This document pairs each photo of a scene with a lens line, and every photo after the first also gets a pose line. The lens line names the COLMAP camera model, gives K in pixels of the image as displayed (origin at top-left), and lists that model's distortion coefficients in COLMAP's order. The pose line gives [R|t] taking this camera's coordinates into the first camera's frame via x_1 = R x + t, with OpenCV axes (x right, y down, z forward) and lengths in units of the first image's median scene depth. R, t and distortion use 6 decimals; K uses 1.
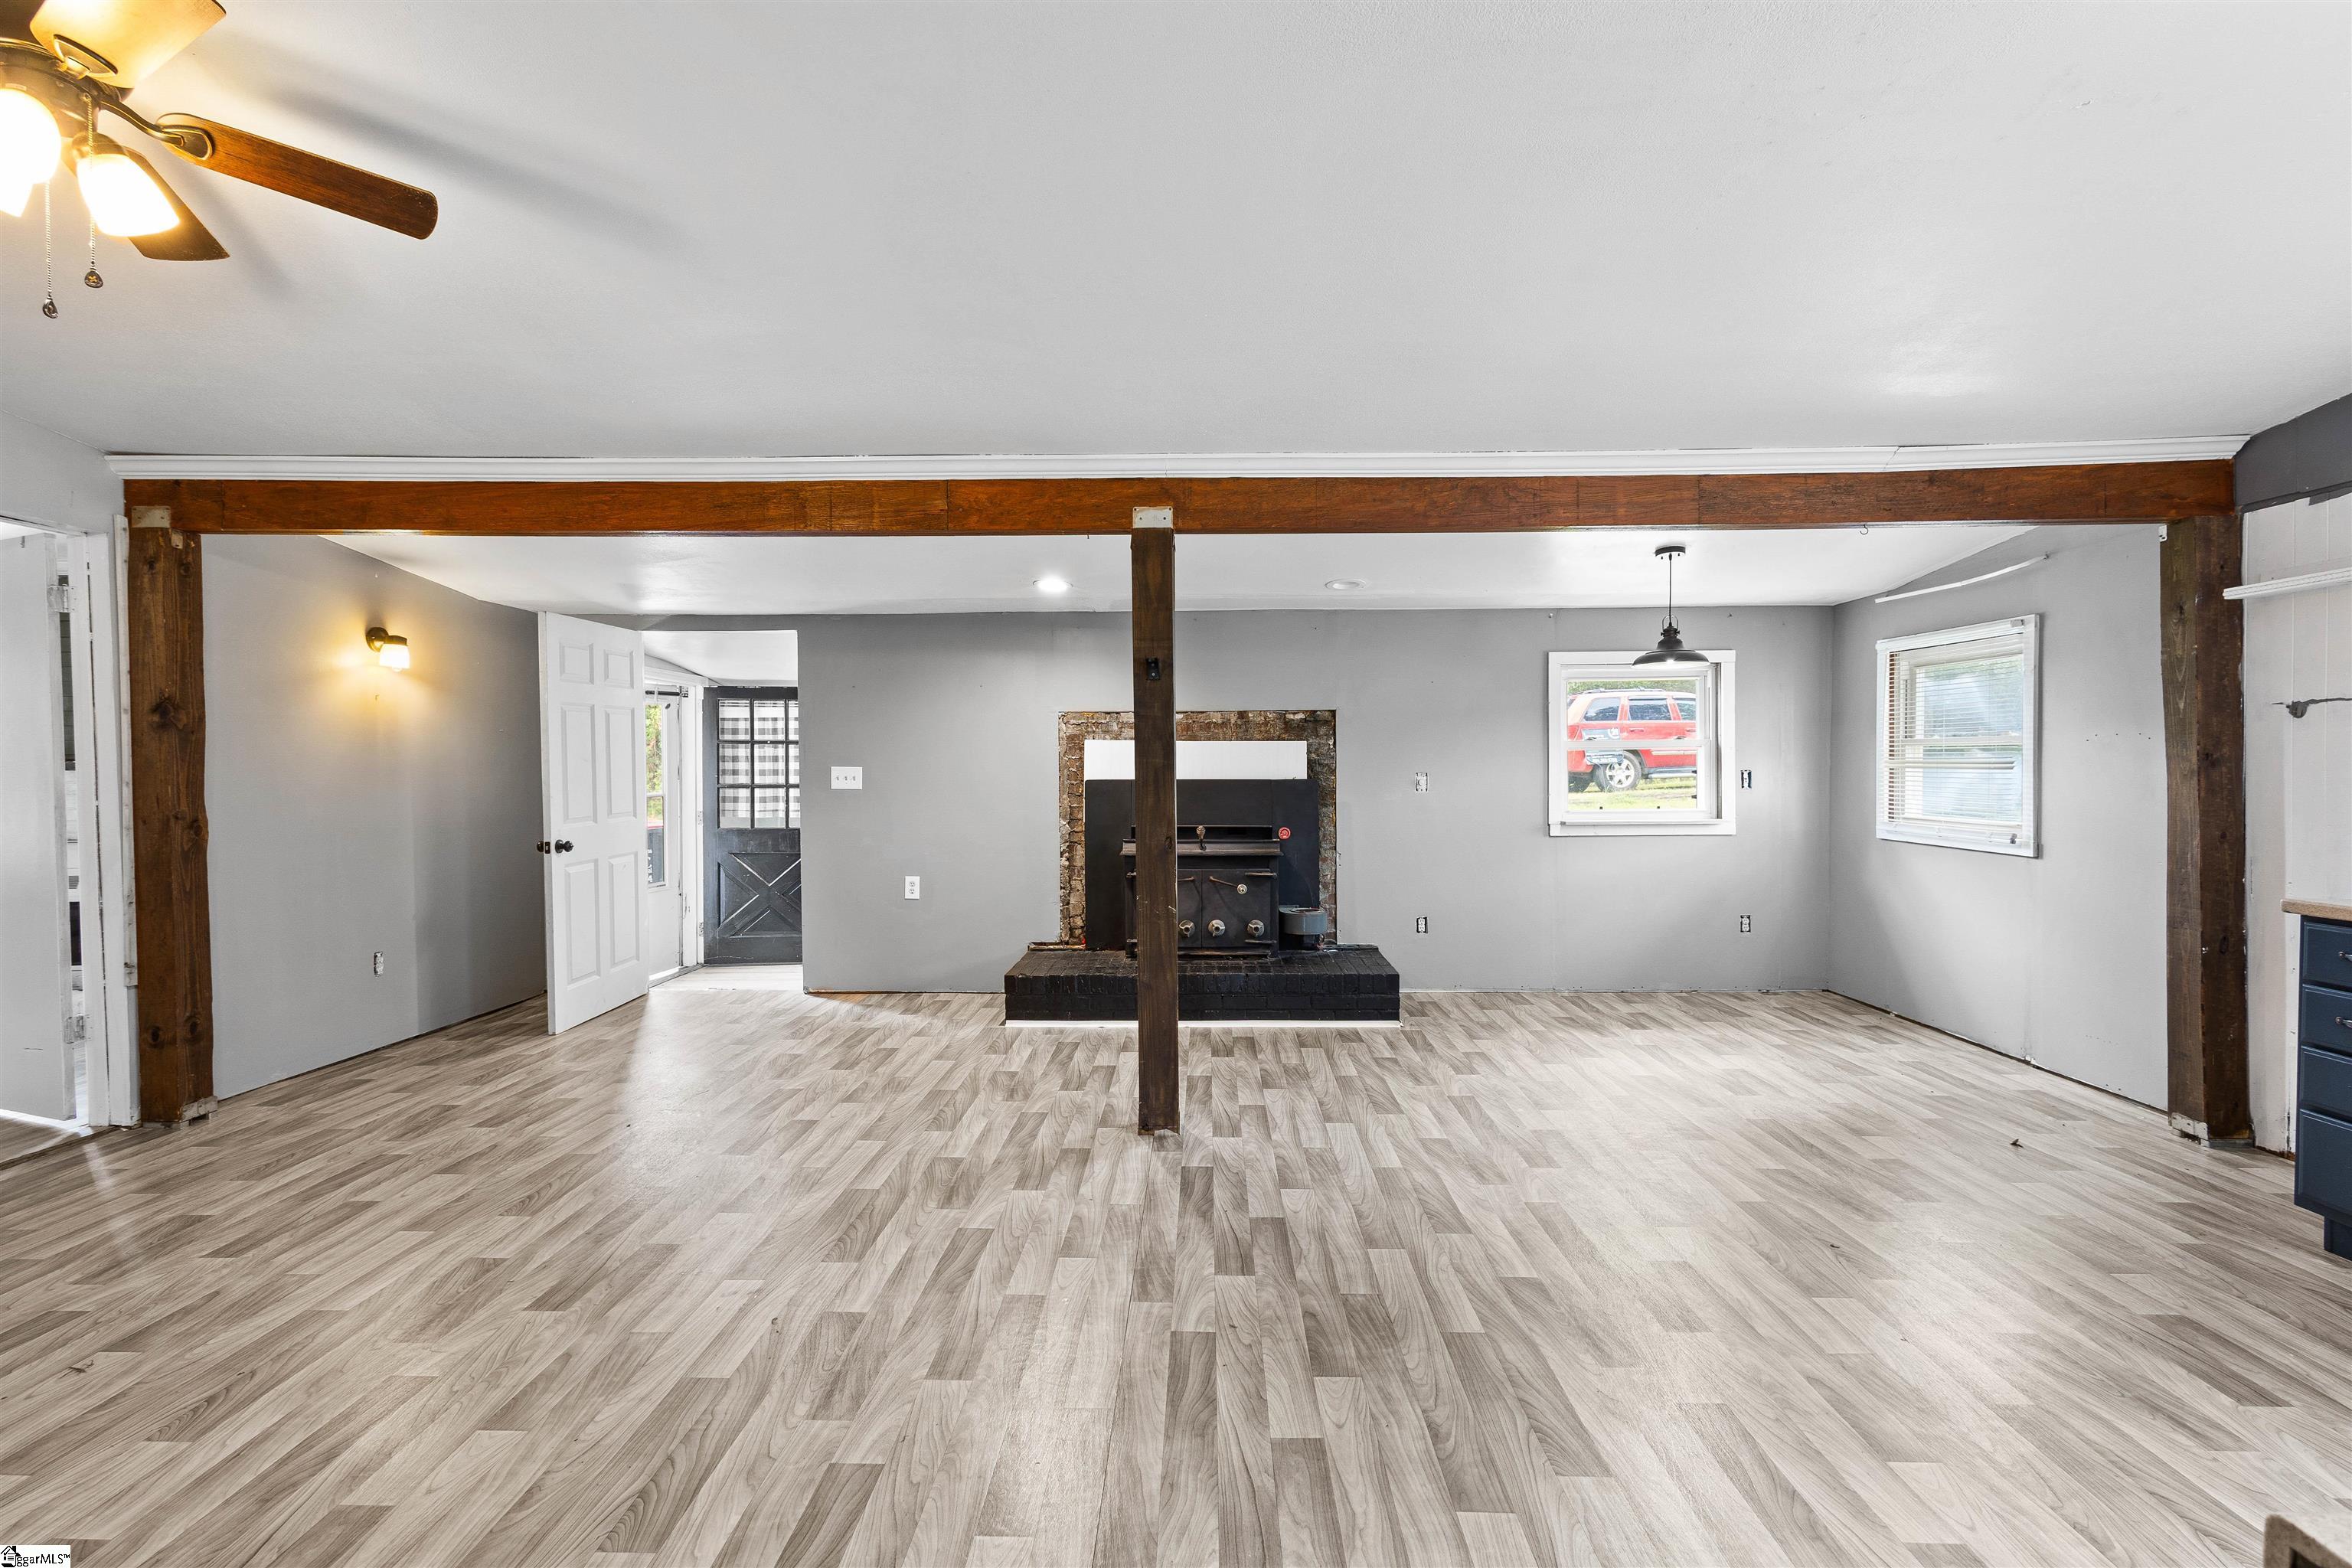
lens RADIAL K [[1079.9, 0, 1173.0], [0, 1079.9, 780.8], [0, 0, 1]] dist [0.003480, 0.000506]
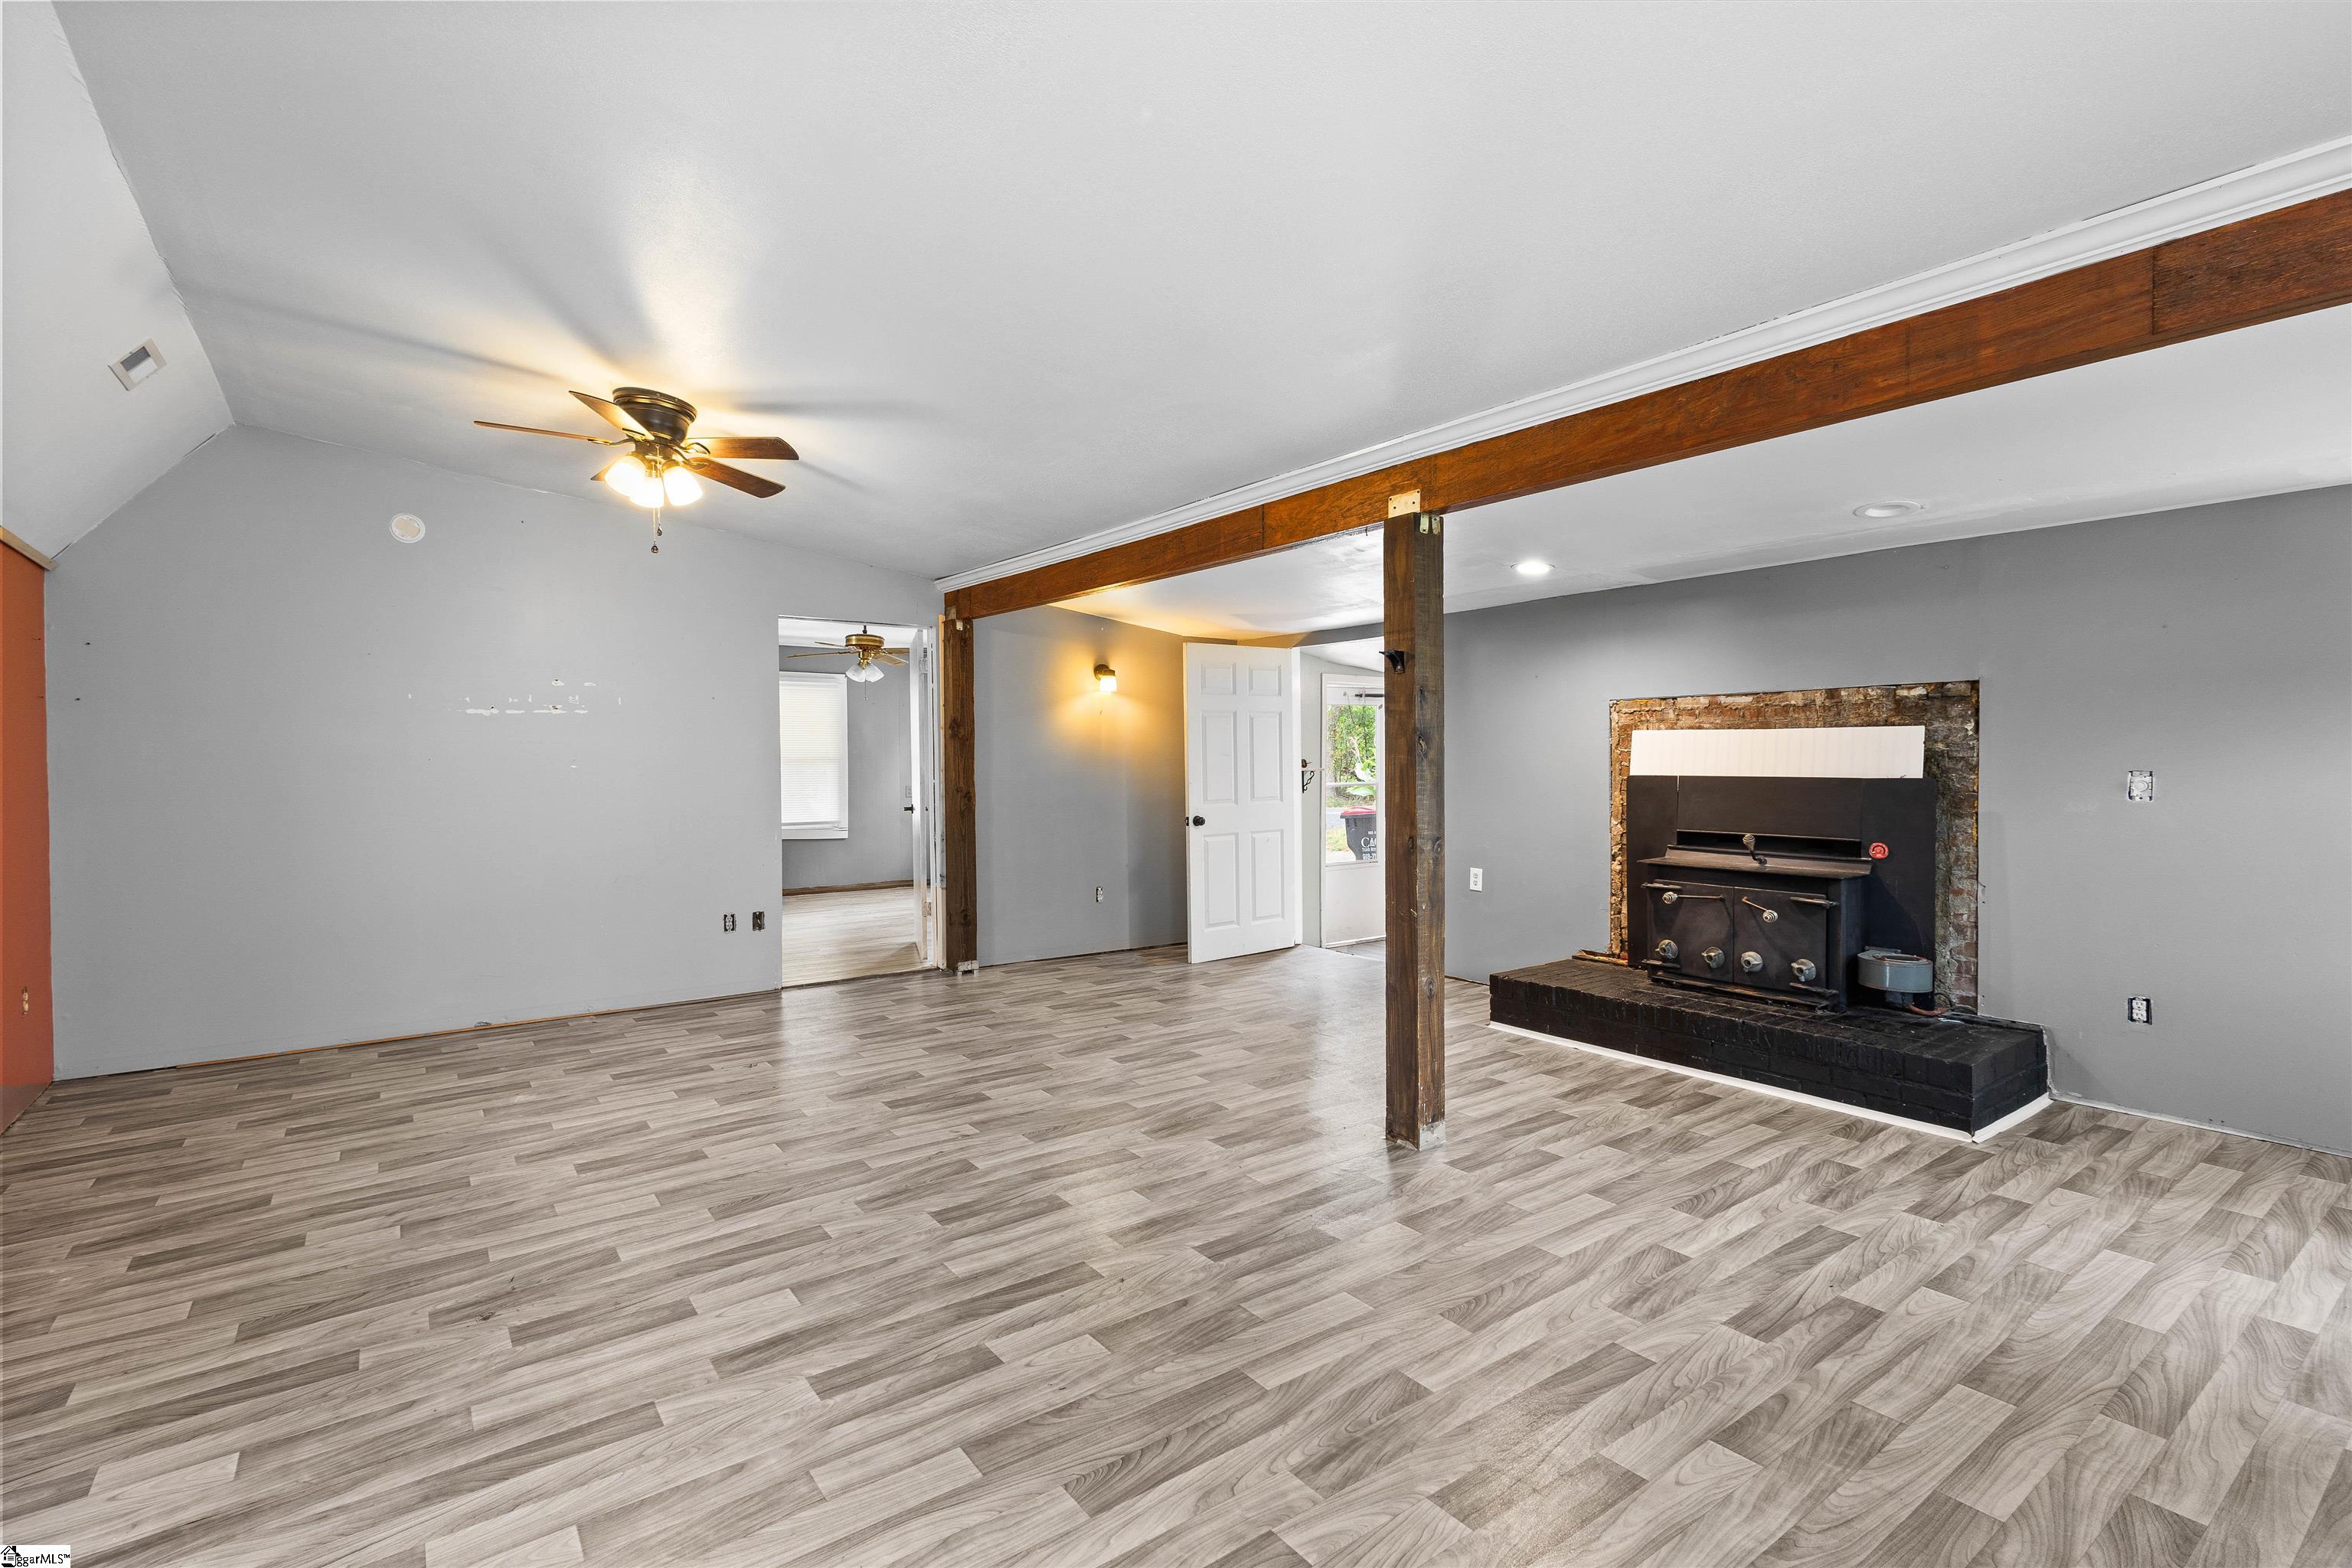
lens RADIAL K [[1079.9, 0, 1167.7], [0, 1079.9, 781.1], [0, 0, 1]] dist [0.003480, 0.000506]
pose [[0.604495, 0.017392, -0.796419, 0.453604], [-0.008519, 0.999846, 0.015369, -0.007548], [0.796563, -0.002506, 0.604550, 0.182572]]
